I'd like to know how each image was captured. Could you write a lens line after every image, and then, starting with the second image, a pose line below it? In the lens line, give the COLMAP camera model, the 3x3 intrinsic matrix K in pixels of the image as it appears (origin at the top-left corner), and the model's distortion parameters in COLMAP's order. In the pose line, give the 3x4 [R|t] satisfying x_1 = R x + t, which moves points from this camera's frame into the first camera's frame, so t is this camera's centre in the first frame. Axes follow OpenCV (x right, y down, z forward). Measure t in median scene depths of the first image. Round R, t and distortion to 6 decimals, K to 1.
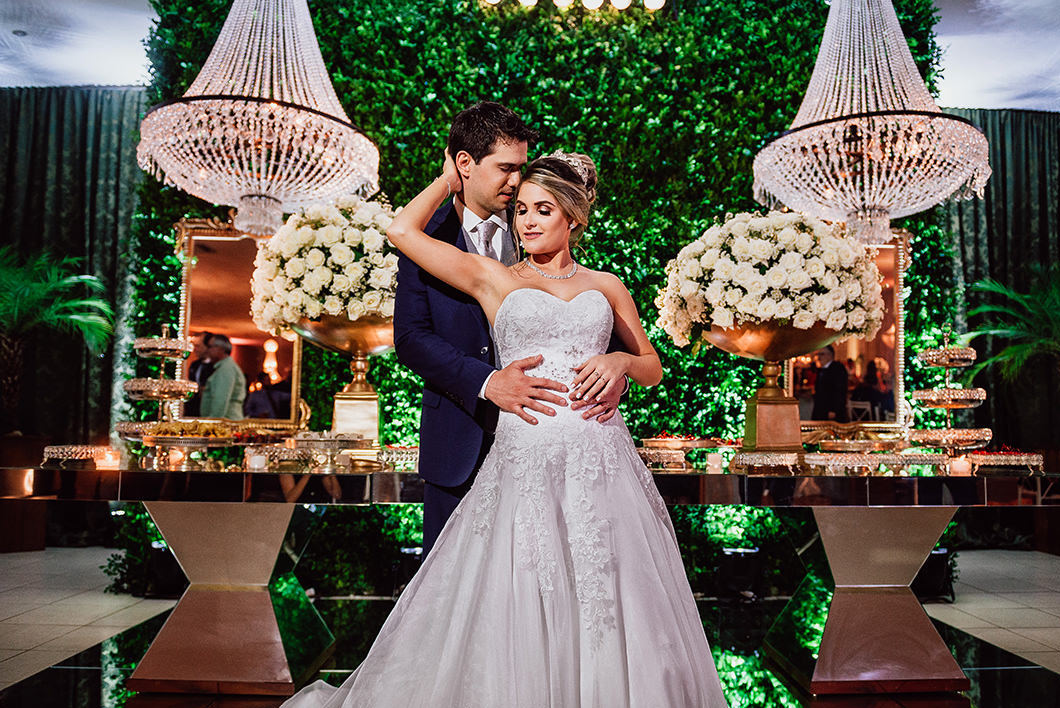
lens RADIAL K [[759.0, 0, 547.8], [0, 759.0, 367.8], [0, 0, 1]] dist [-0.049866, -0.001398]
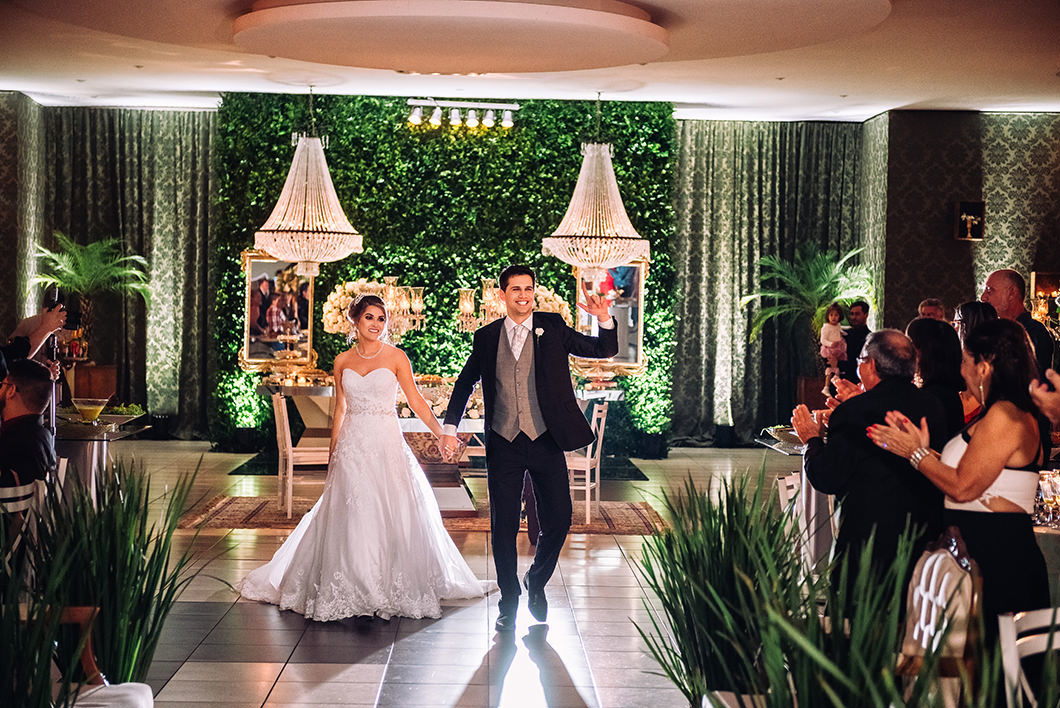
lens RADIAL K [[2454.7, 0, 530.0], [0, 2454.7, 354.0], [0, 0, 1]] dist [0.039032, 0.025509]
pose [[0.999911, 0.006396, -0.011678, 0.265986], [-0.005046, 0.993679, 0.112148, -0.599984], [0.012322, -0.112079, 0.993623, -4.785360]]
